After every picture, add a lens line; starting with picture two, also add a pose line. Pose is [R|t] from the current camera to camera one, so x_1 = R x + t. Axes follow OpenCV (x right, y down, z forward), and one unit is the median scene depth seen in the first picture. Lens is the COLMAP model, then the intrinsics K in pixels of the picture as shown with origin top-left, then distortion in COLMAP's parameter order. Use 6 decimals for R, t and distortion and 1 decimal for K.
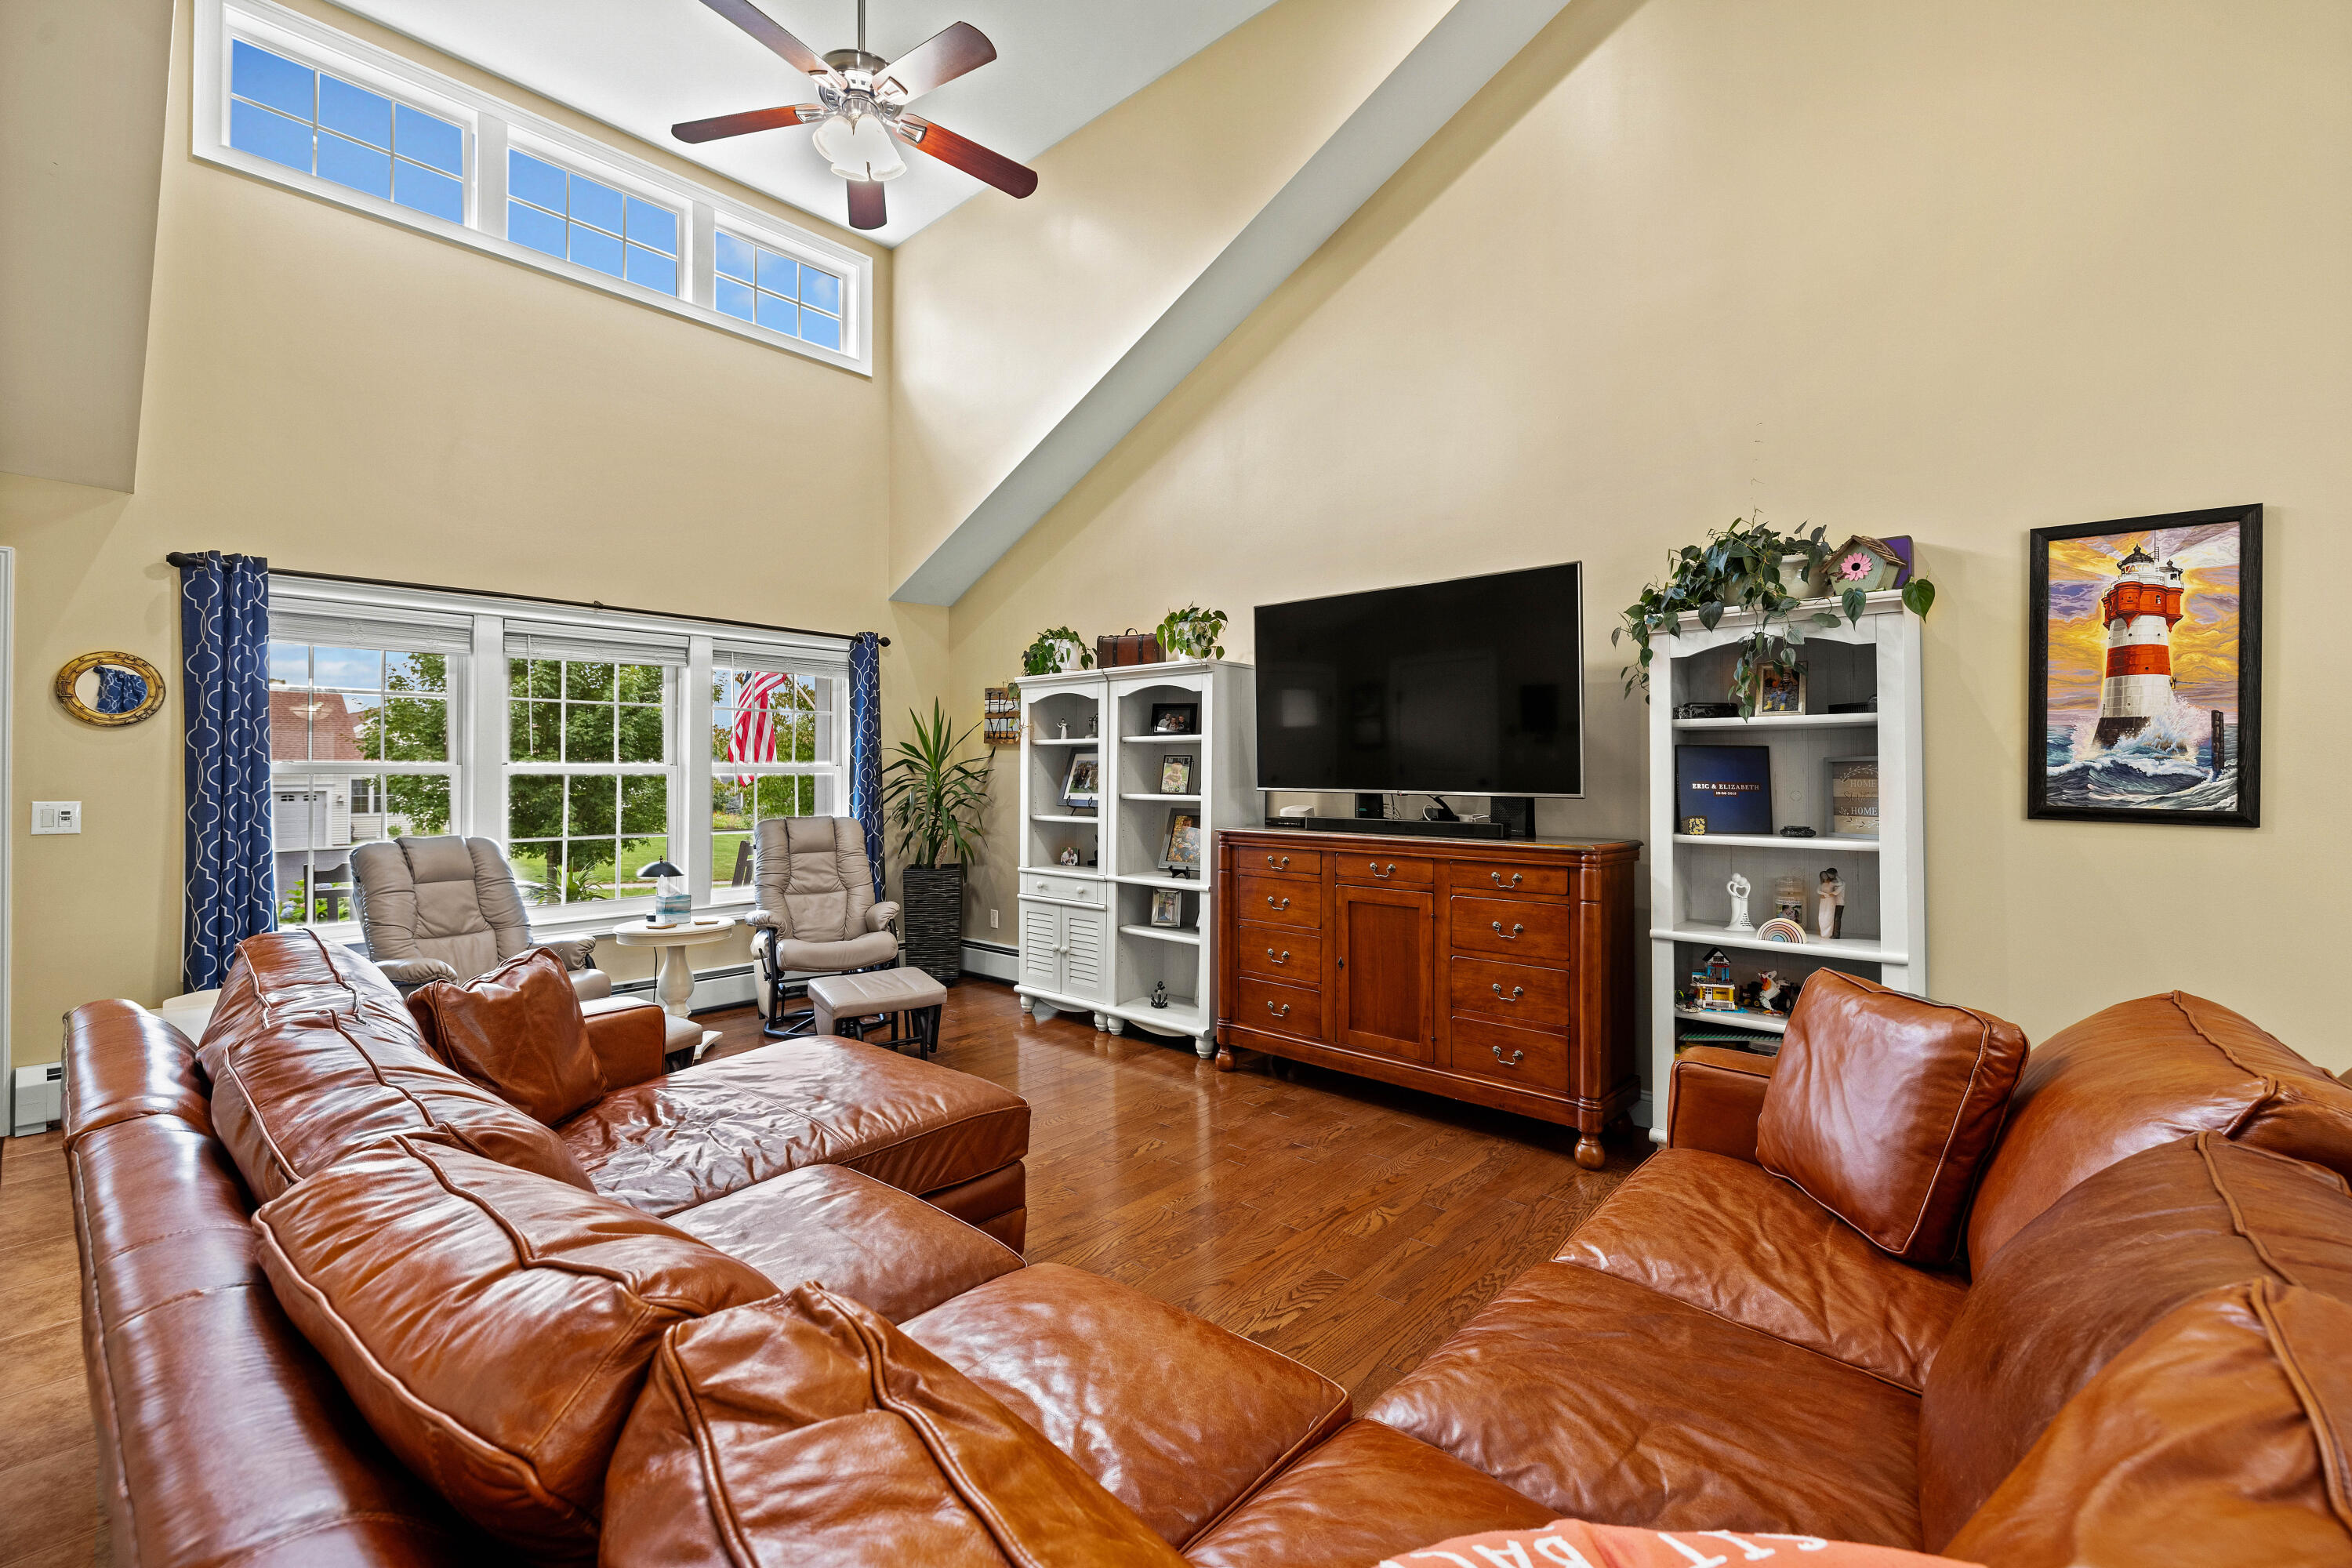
lens RADIAL K [[984.9, 0, 1168.3], [0, 984.9, 758.5], [0, 0, 1]] dist [-0.000967, 0.000579]
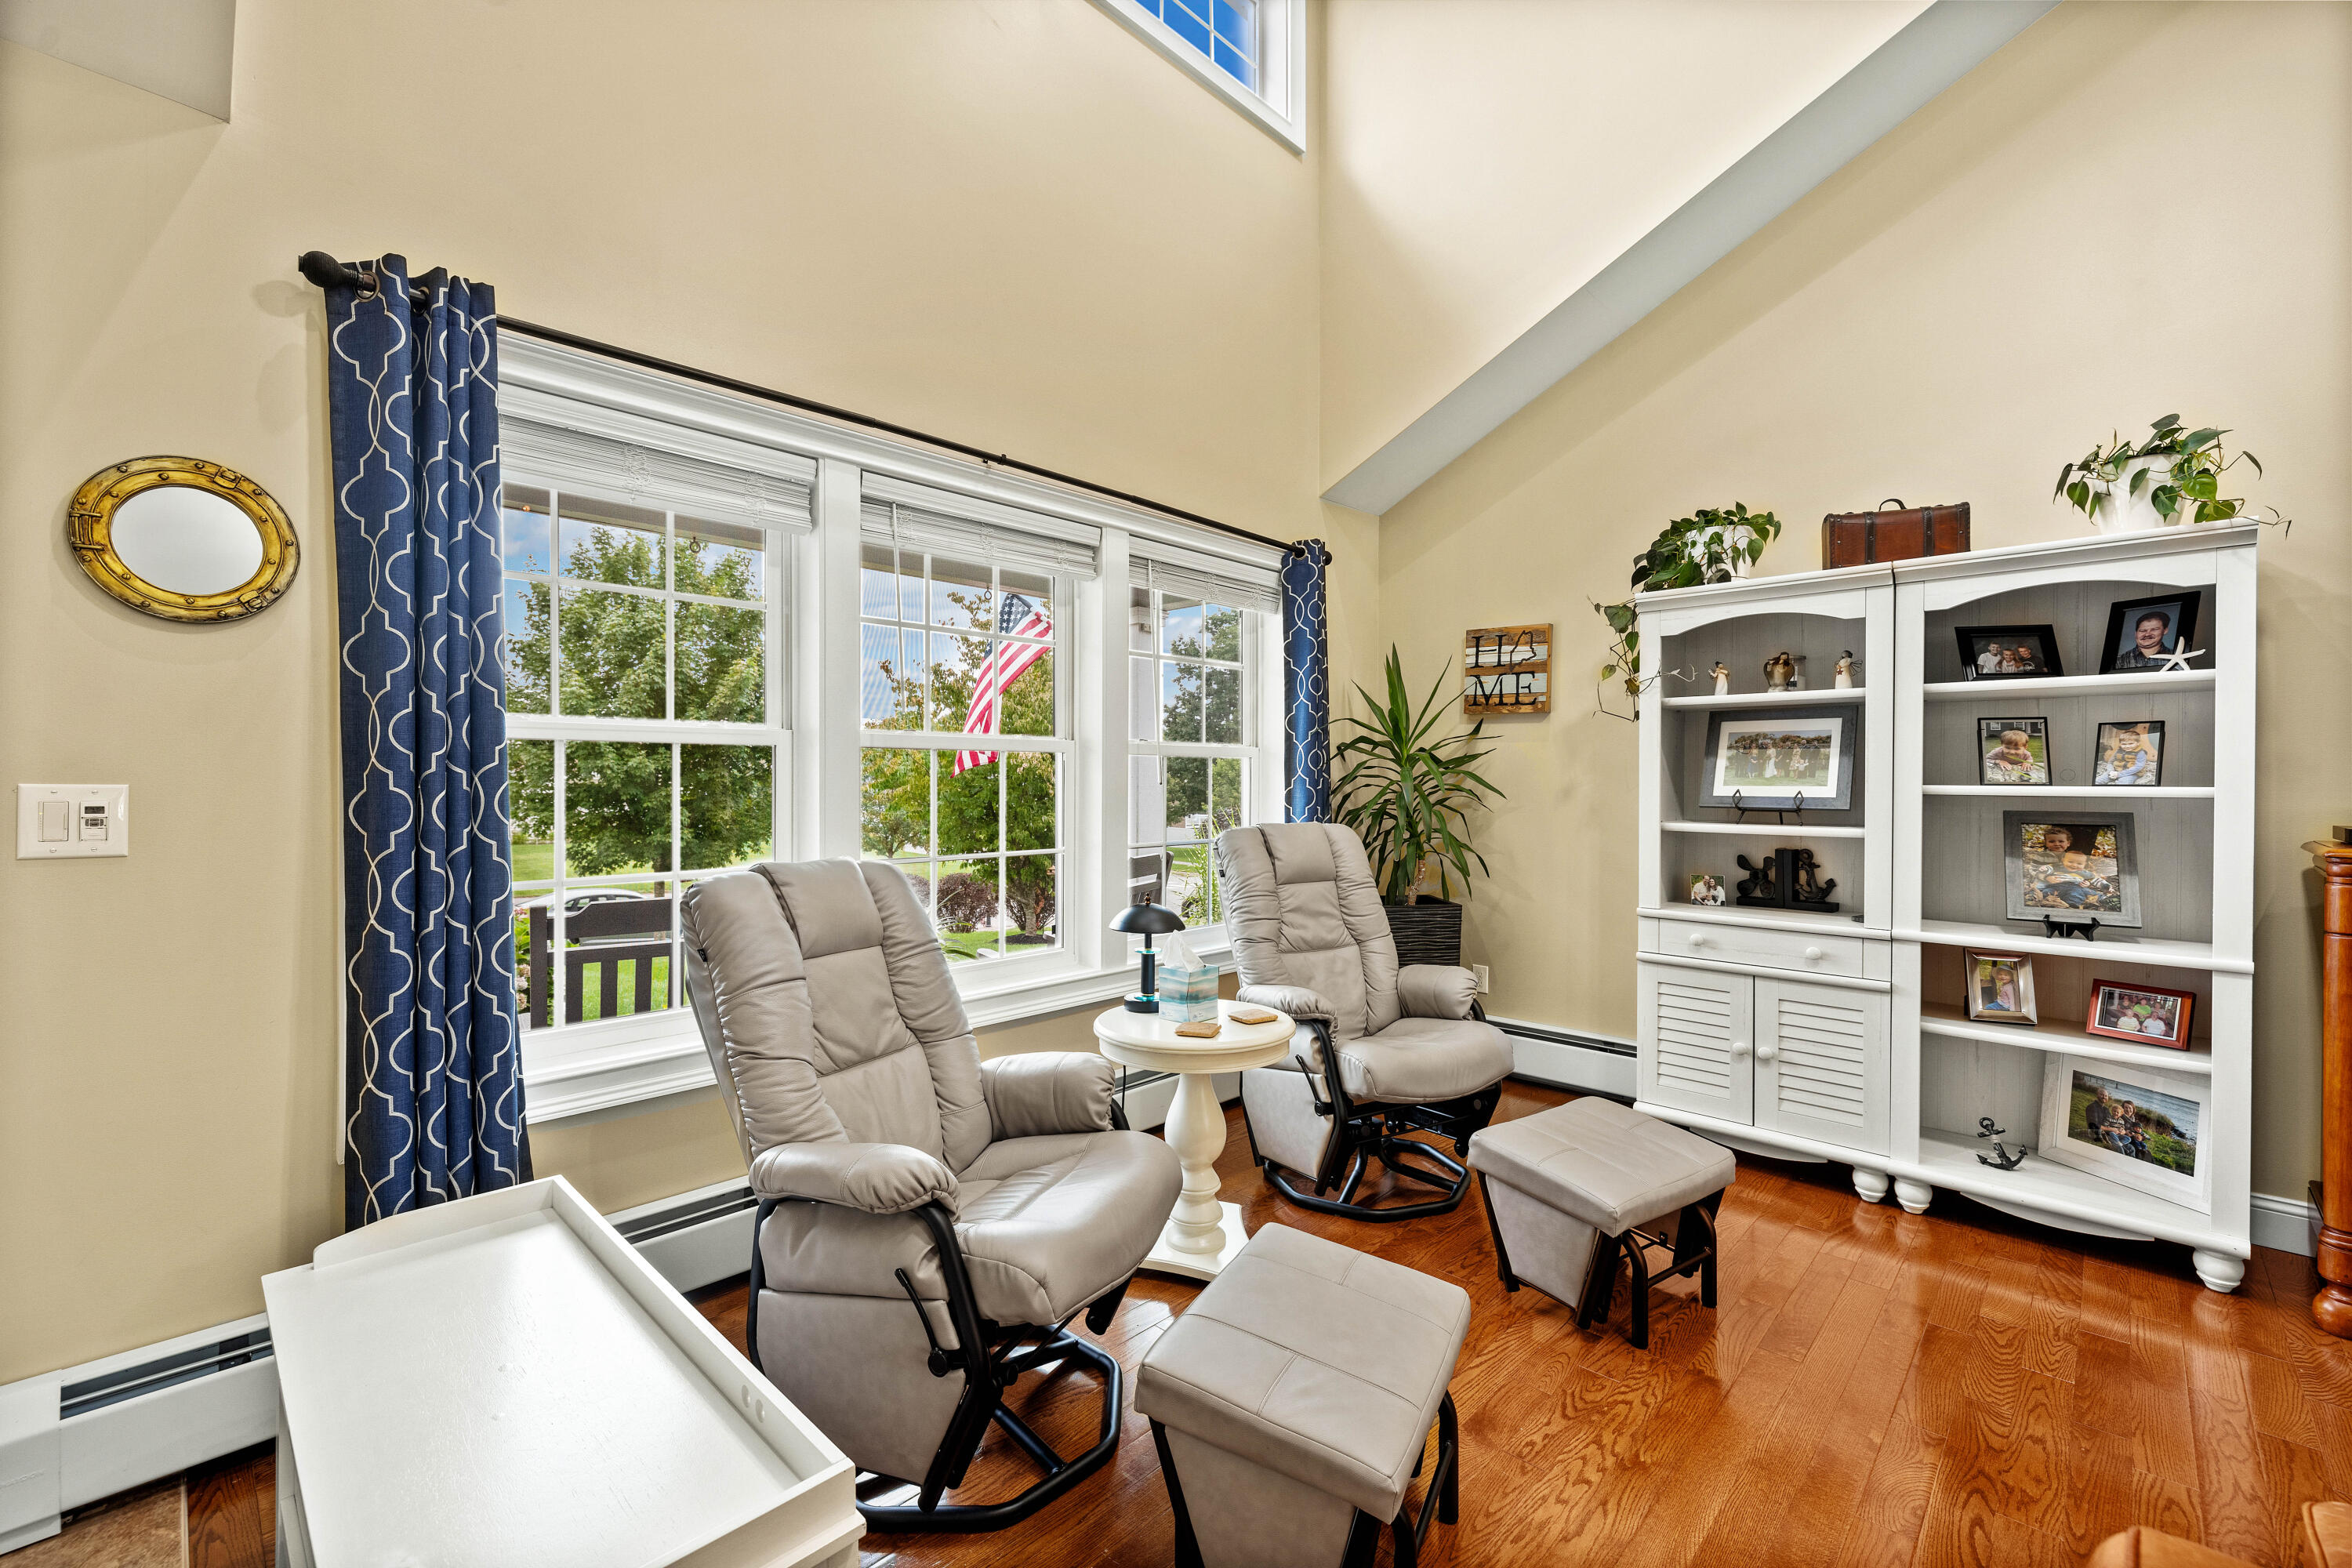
lens RADIAL K [[984.9, 0, 1172.6], [0, 984.9, 782.0], [0, 0, 1]] dist [-0.000967, 0.000579]
pose [[0.999230, 0.001946, -0.039180, -0.557524], [-0.001330, 0.999875, 0.015745, 0.031869], [0.039206, -0.015681, 0.999108, 0.520559]]
